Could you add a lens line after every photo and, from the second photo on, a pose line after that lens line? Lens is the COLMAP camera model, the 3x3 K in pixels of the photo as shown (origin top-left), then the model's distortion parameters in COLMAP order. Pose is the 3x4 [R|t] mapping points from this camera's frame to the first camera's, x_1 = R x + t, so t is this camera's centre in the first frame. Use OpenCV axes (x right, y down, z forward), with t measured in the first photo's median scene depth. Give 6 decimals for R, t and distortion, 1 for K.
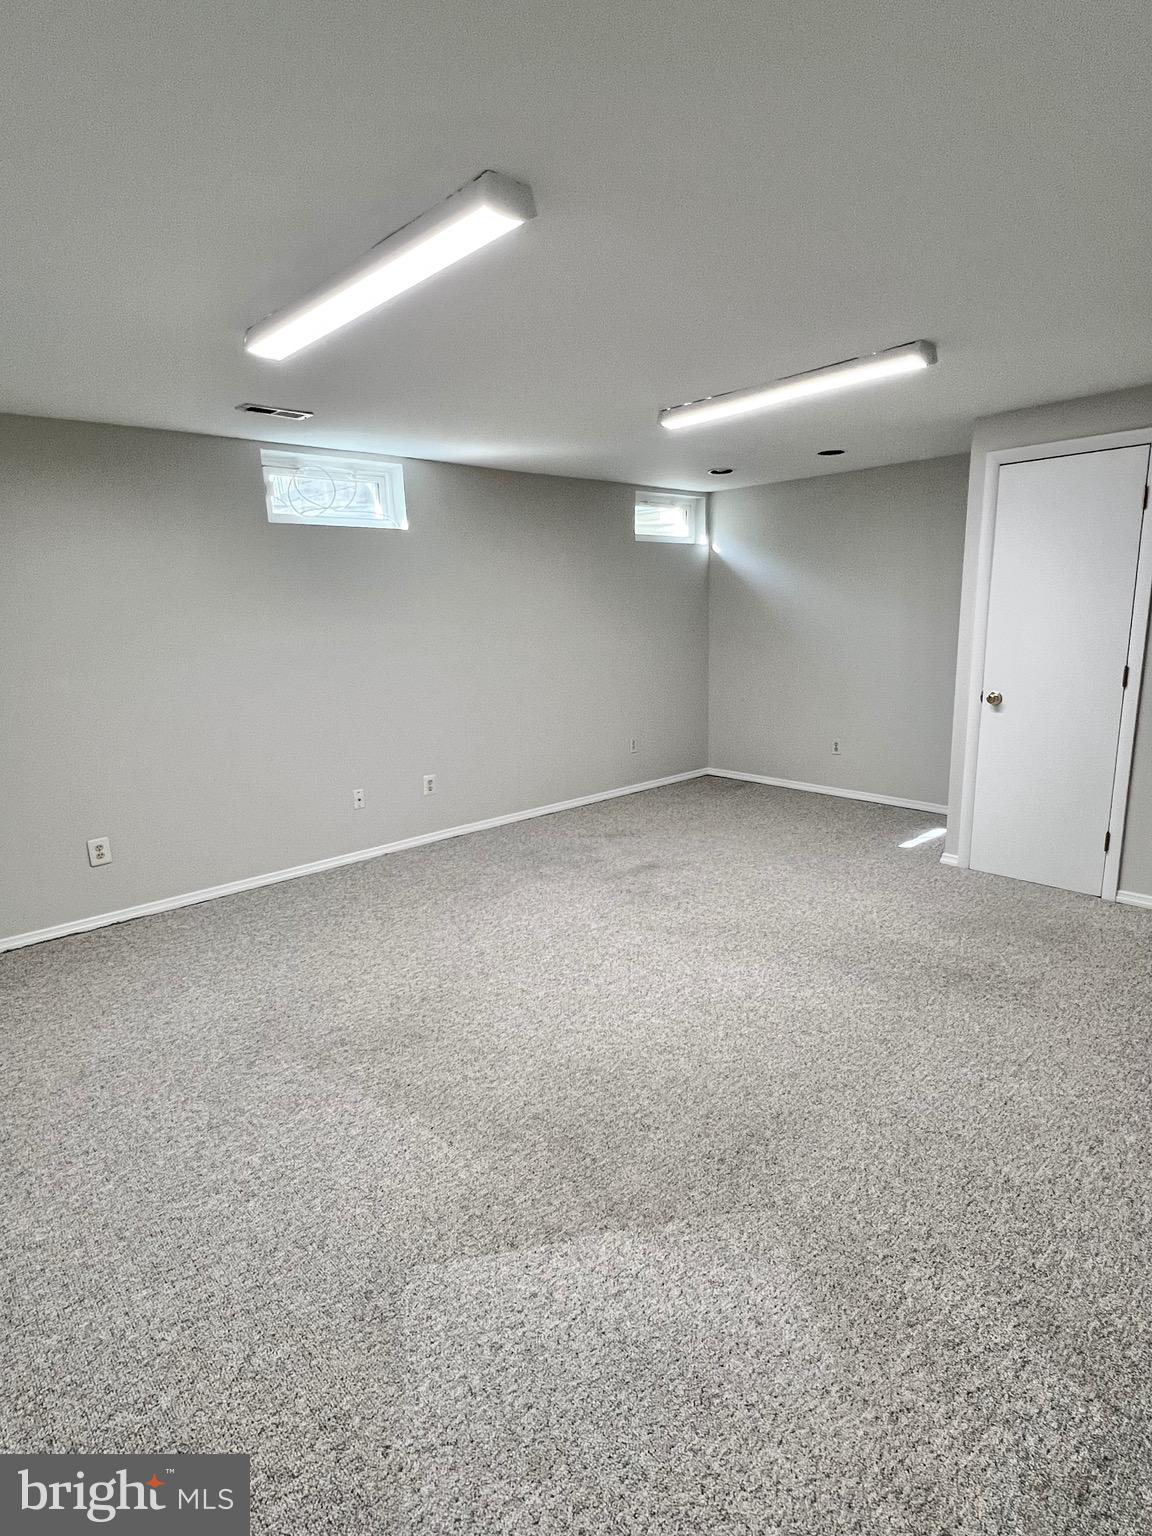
lens RADIAL K [[826.4, 0, 568.4], [0, 826.4, 765.6], [0, 0, 1]] dist [-0.000481, 0.001129]
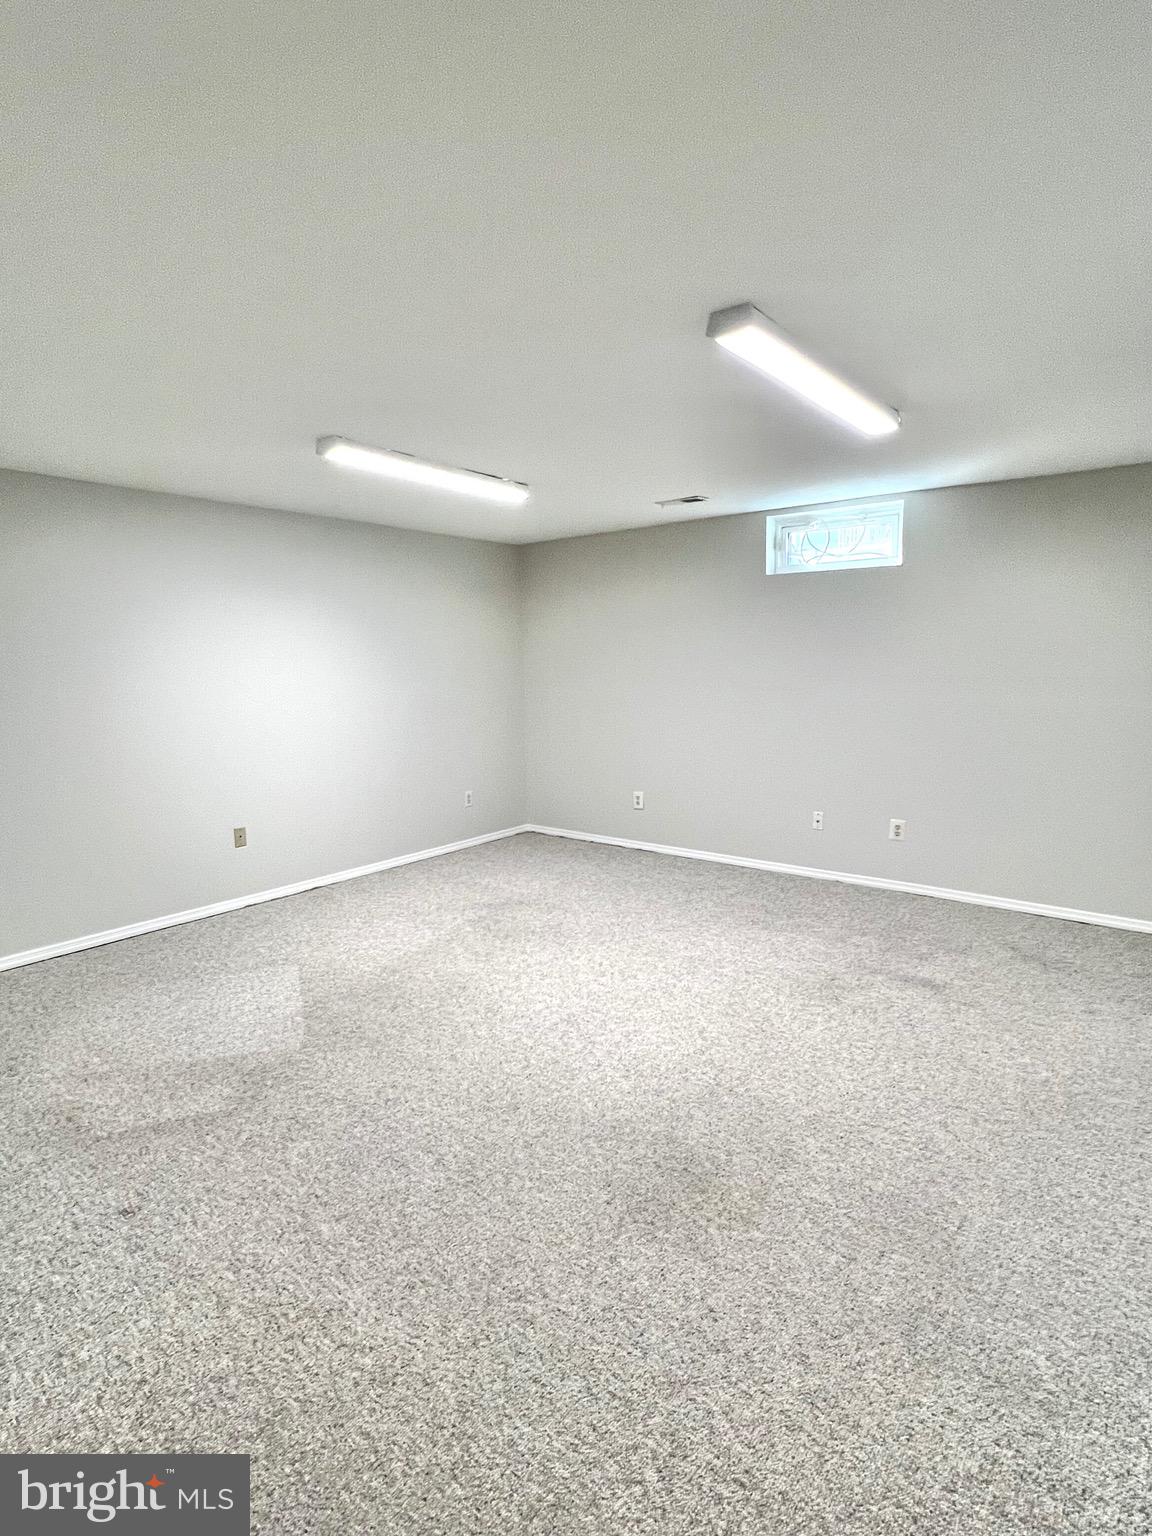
lens RADIAL K [[826.4, 0, 567.7], [0, 826.4, 770.6], [0, 0, 1]] dist [-0.000481, 0.001129]
pose [[0.137721, 0.162659, -0.977023, 0.797509], [-0.179807, 0.974139, 0.136833, -0.120047], [0.974013, 0.156831, 0.163407, 0.531432]]
